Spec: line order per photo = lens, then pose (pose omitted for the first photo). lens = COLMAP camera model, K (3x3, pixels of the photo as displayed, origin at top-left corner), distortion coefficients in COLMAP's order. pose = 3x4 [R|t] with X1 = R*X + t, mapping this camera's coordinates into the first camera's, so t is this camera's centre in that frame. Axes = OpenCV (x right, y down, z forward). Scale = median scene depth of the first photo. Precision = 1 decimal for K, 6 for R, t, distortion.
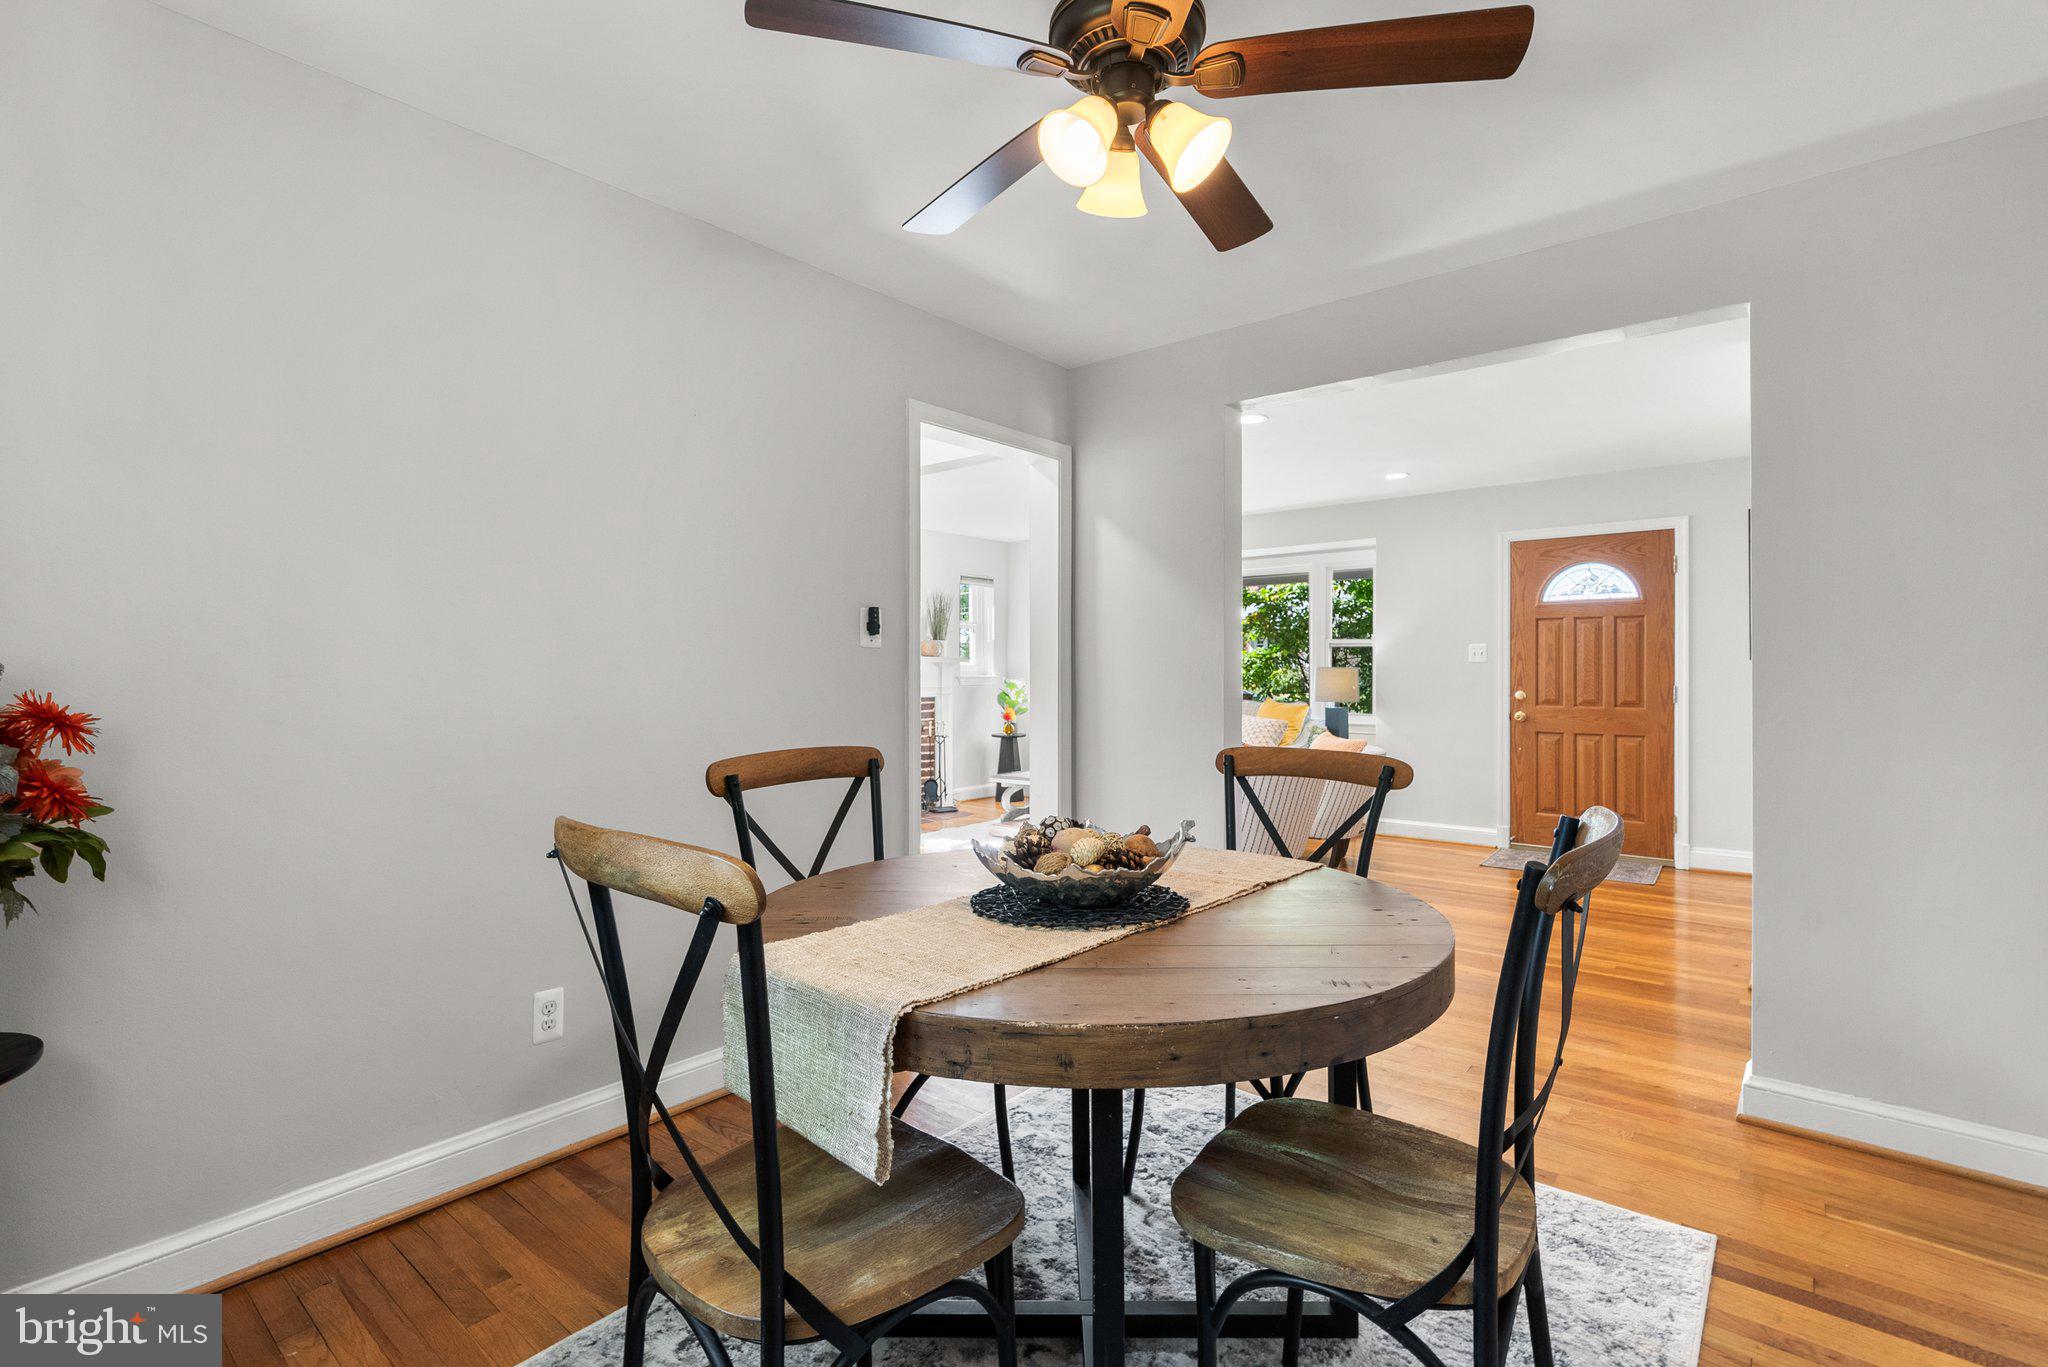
lens RADIAL K [[929.1, 0, 1023.8], [0, 929.1, 679.5], [0, 0, 1]] dist [-0.005051, 0.000319]
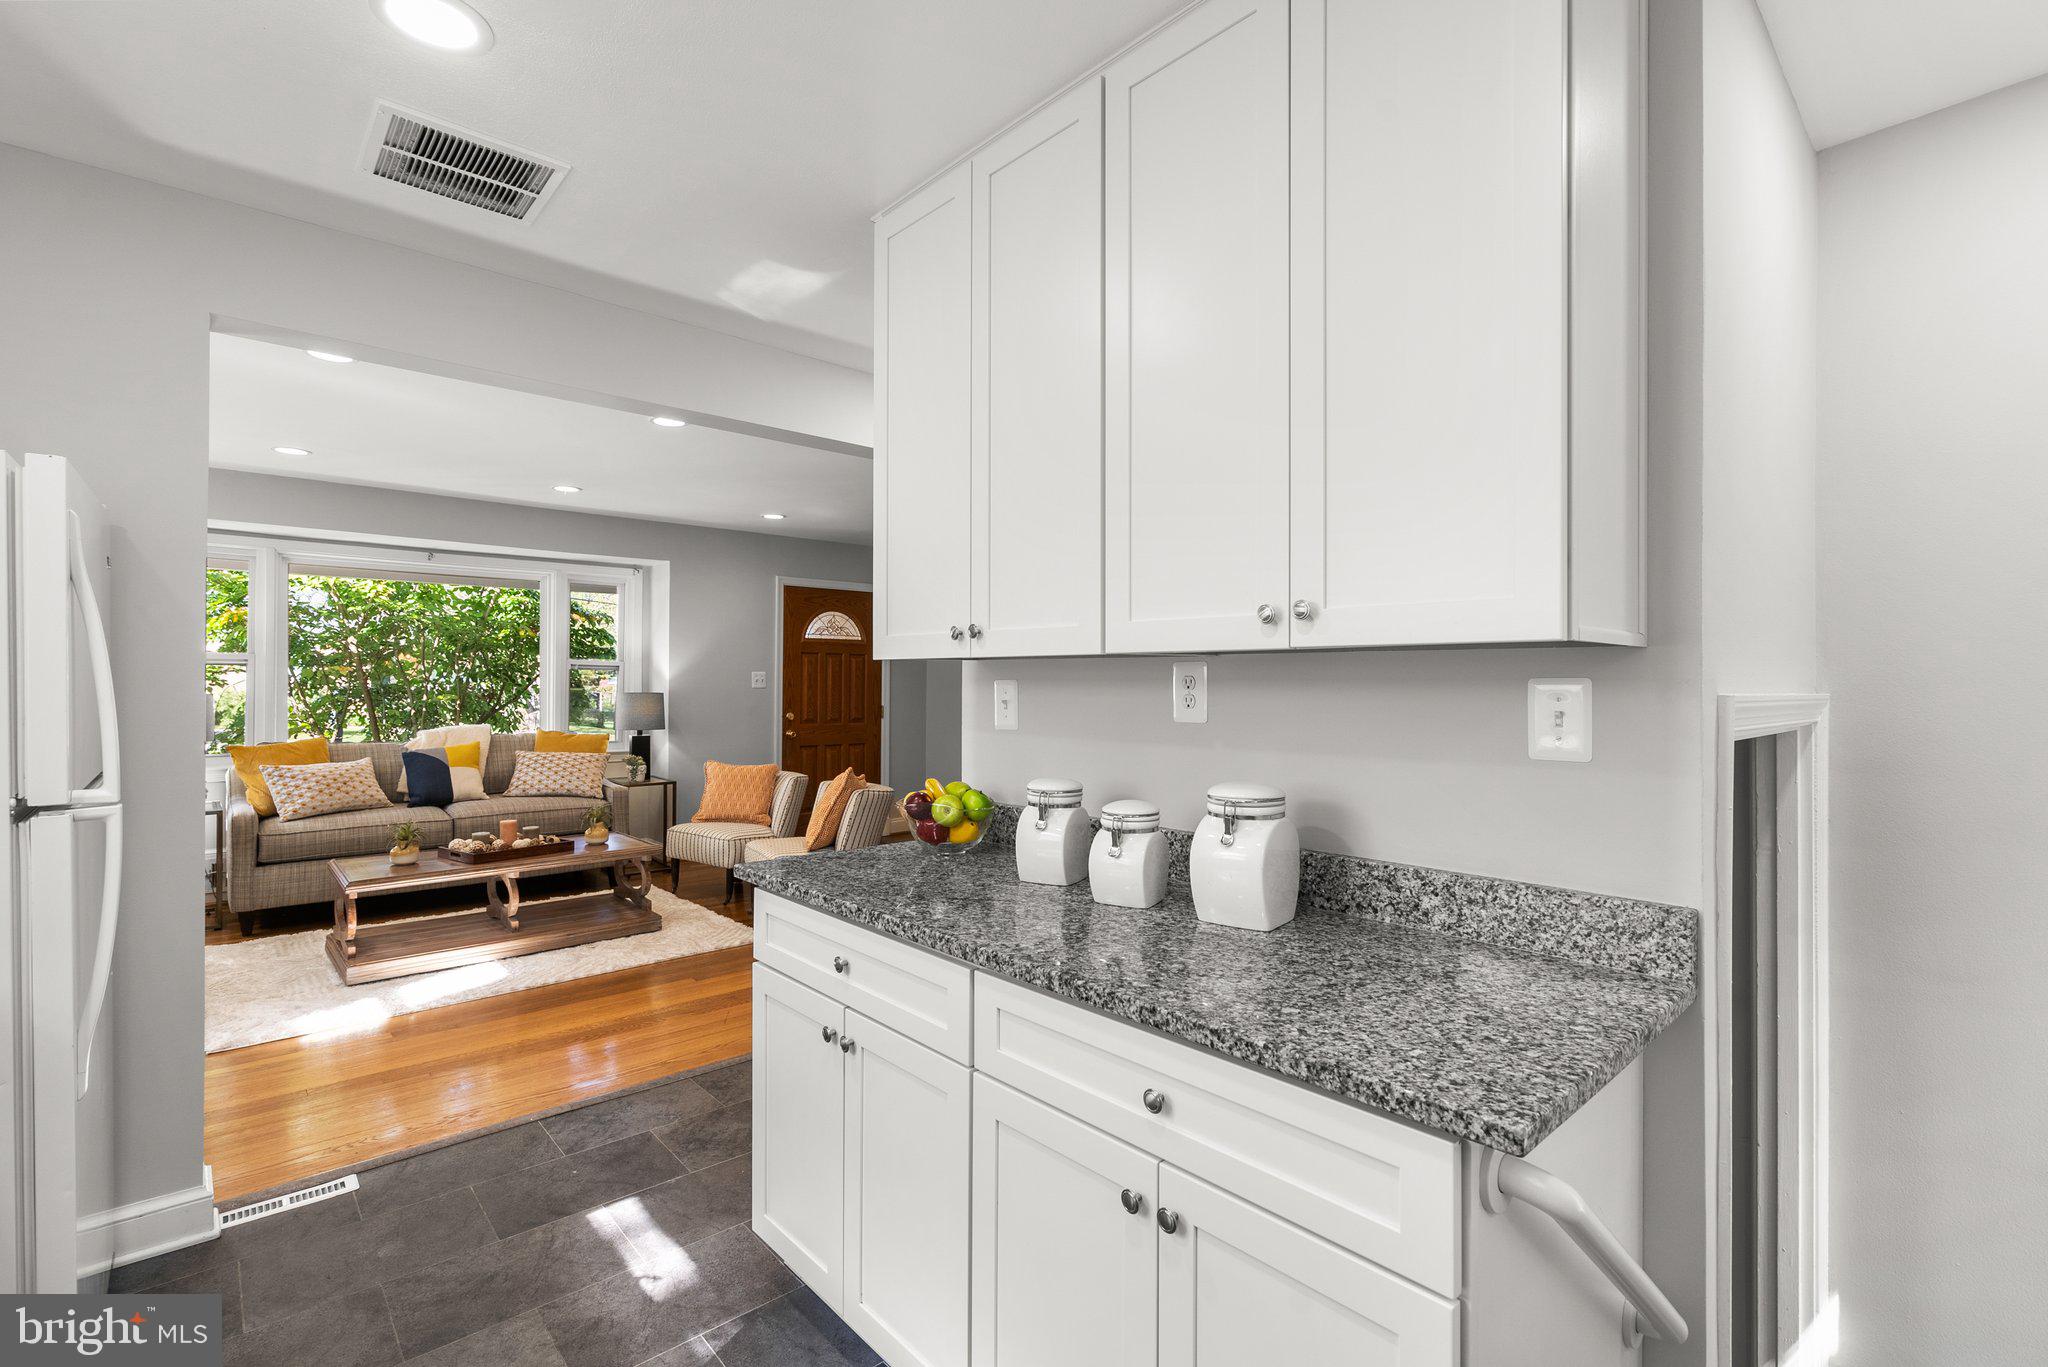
lens RADIAL K [[929.1, 0, 1024.3], [0, 929.1, 683.2], [0, 0, 1]] dist [-0.005051, 0.000319]
pose [[0.142428, 0.005130, 0.989792, -0.599760], [0.001799, 0.999984, -0.005442, -0.018357], [-0.989804, 0.002556, 0.142416, 0.543678]]
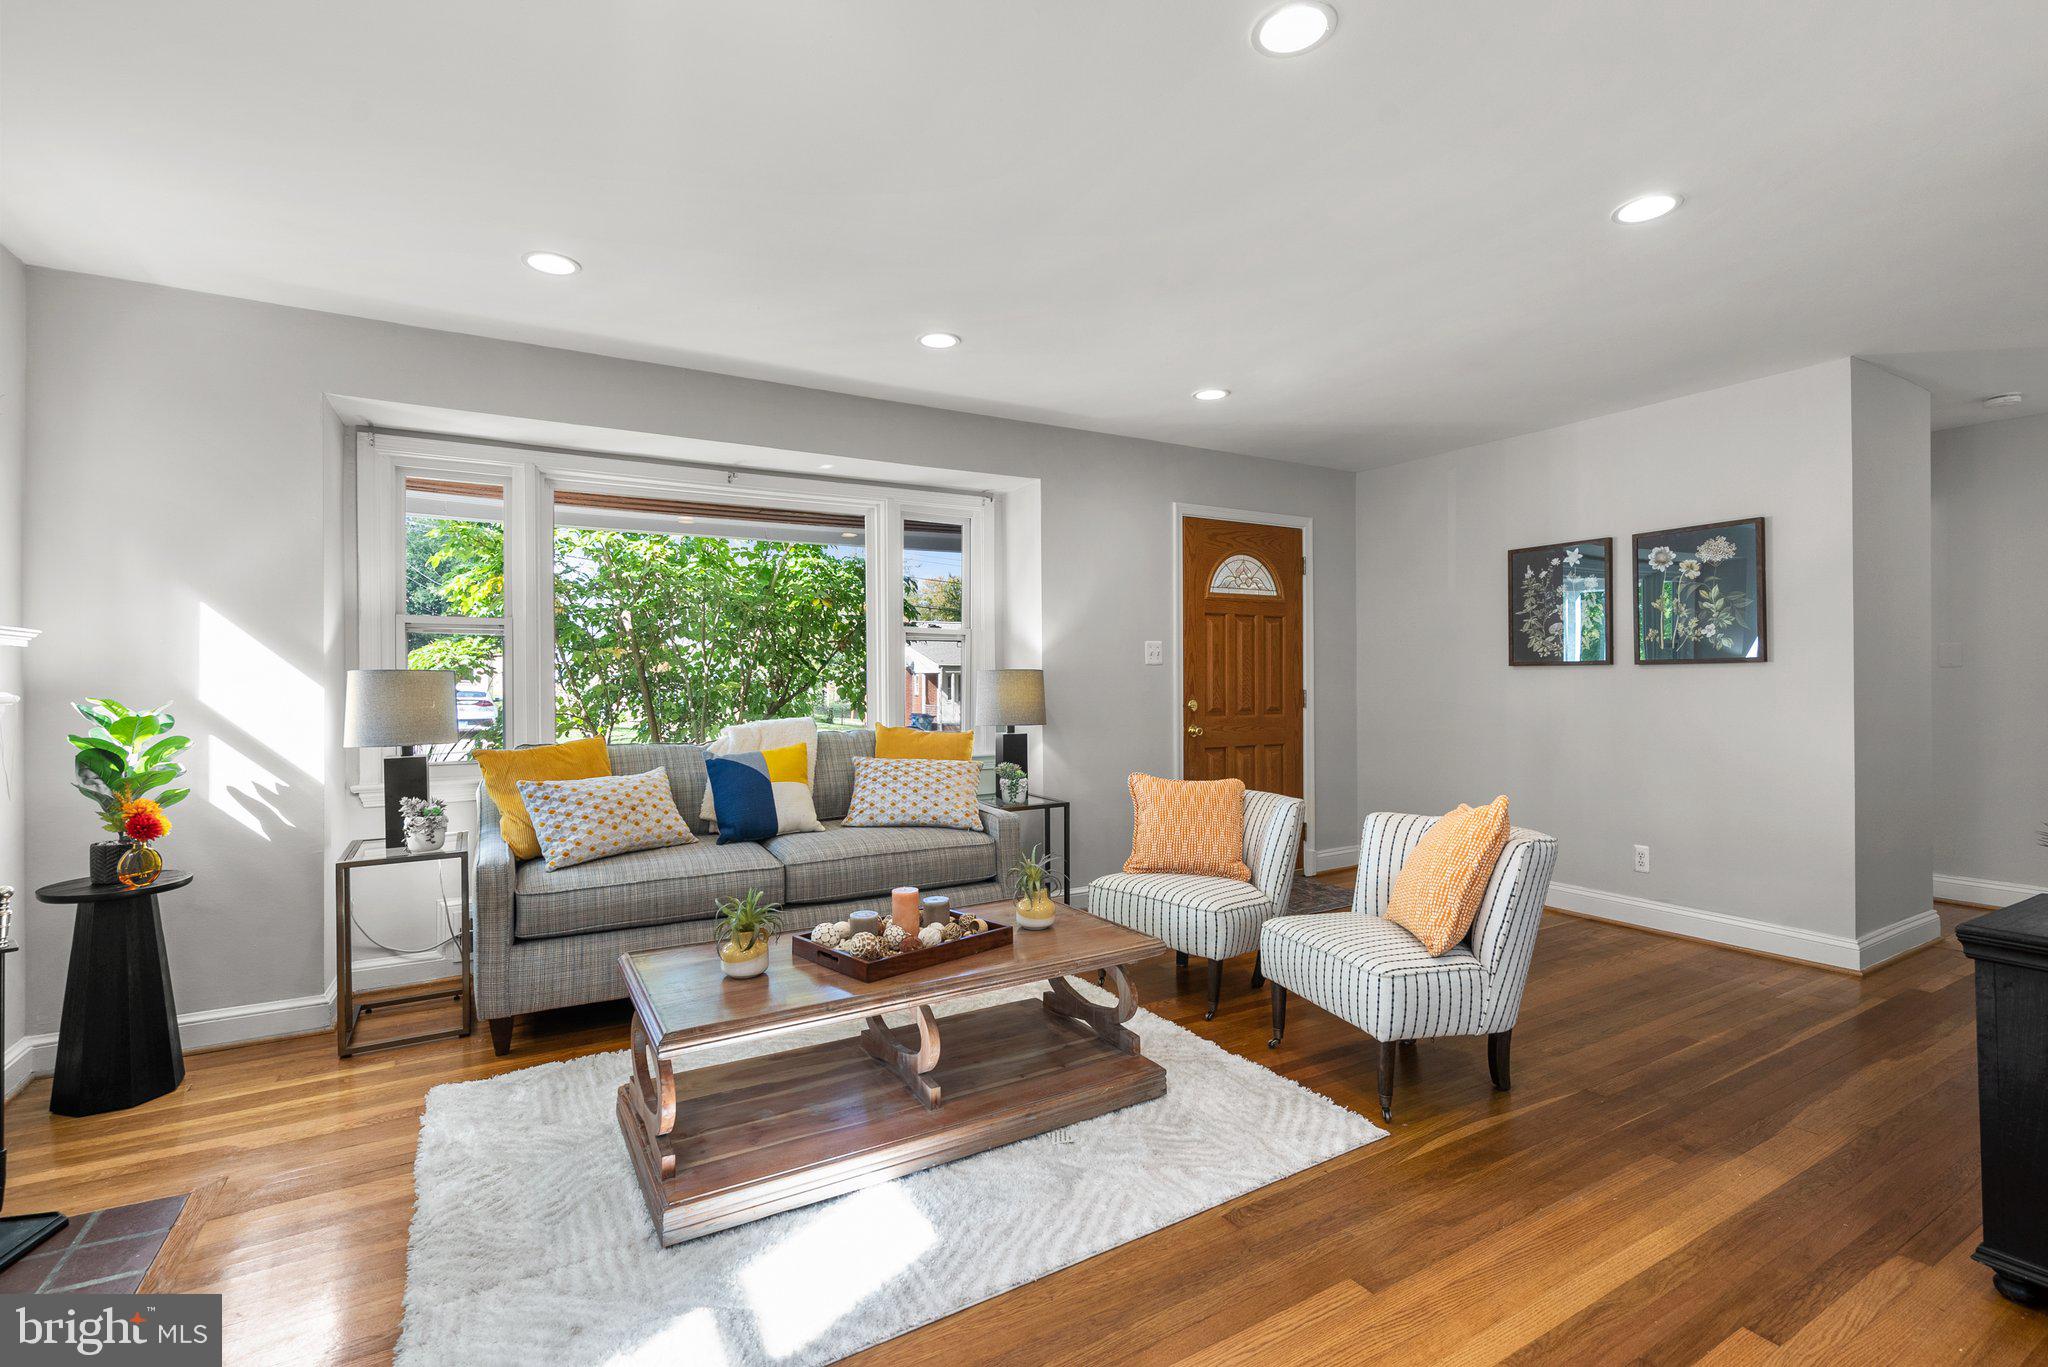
lens RADIAL K [[929.1, 0, 1024.3], [0, 929.1, 686.6], [0, 0, 1]] dist [-0.005051, 0.000319]
pose [[0.344954, -0.006243, 0.938599, -0.288688], [0.013241, 0.999911, 0.001785, -0.002976], [-0.938526, 0.011812, 0.345006, 0.867739]]
